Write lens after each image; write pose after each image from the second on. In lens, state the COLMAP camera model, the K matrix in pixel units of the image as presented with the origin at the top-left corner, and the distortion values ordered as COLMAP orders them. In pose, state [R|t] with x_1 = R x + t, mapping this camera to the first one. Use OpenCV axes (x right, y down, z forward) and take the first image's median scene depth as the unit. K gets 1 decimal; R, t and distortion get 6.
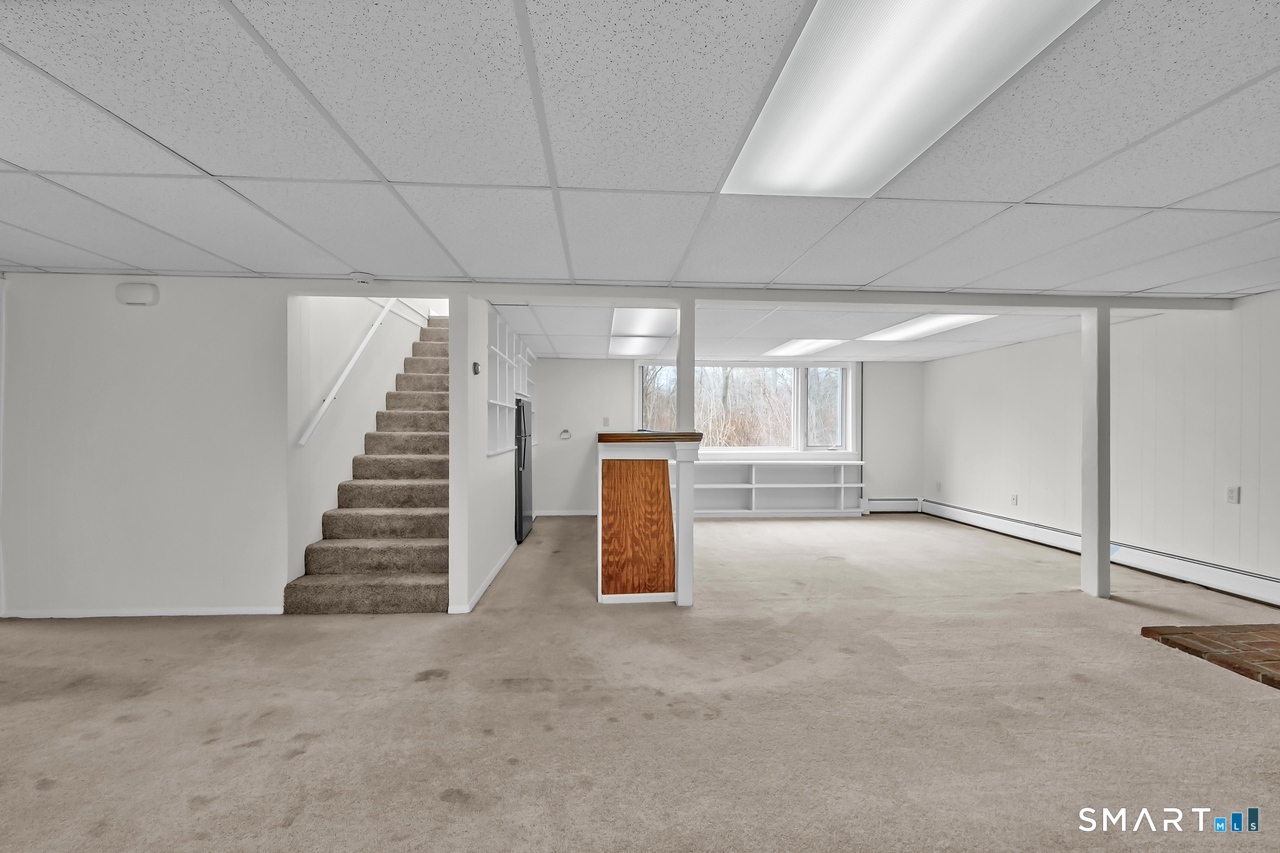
lens RADIAL K [[511.5, 0, 640.0], [0, 511.5, 426.5], [0, 0, 1]] dist [0.000012, 0.000011]
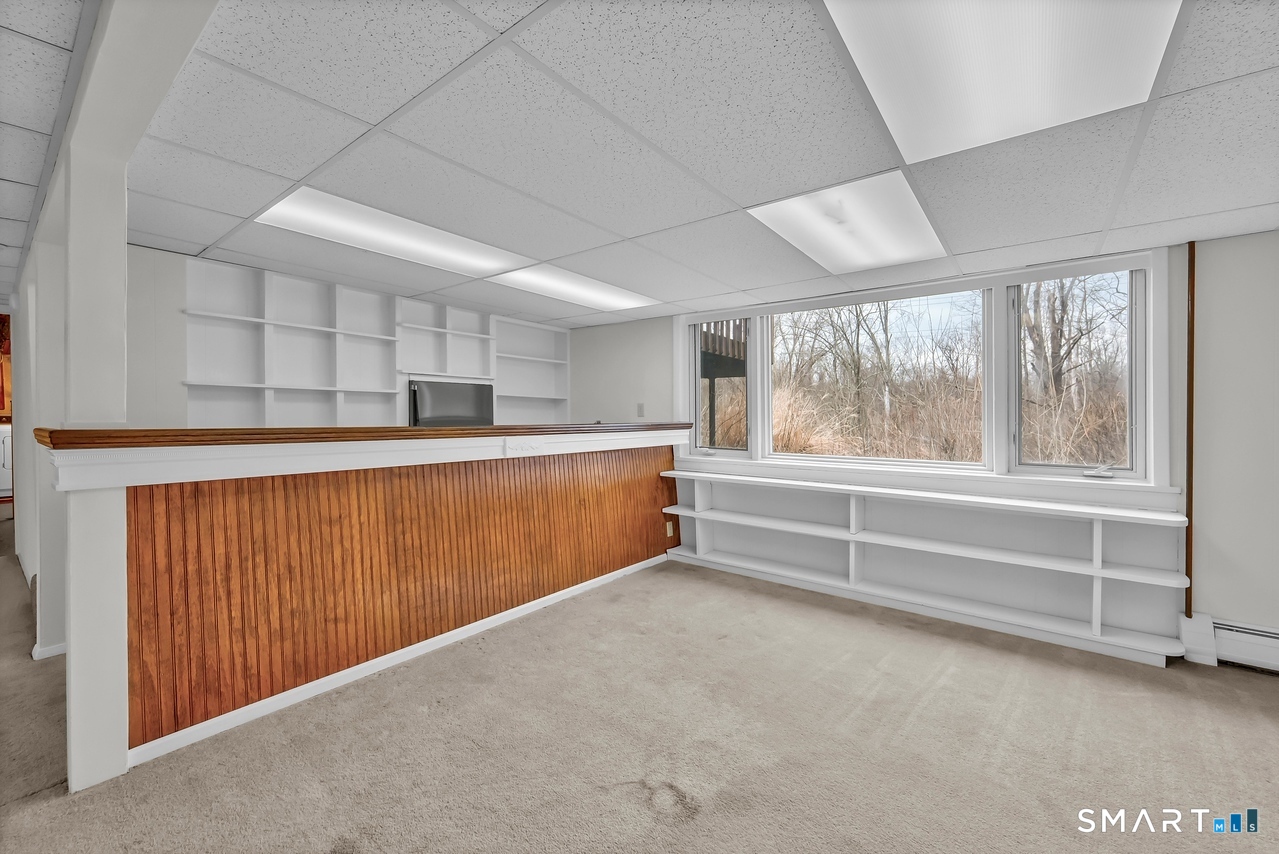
lens RADIAL K [[515.3, 0, 638.2], [0, 515.3, 411.1], [0, 0, 1]] dist [0.000647, 0.000080]
pose [[0.739236, -0.002840, -0.673440, 0.402326], [0.004347, 0.999990, 0.000555, -0.008788], [0.673432, -0.003338, 0.739242, 0.477937]]
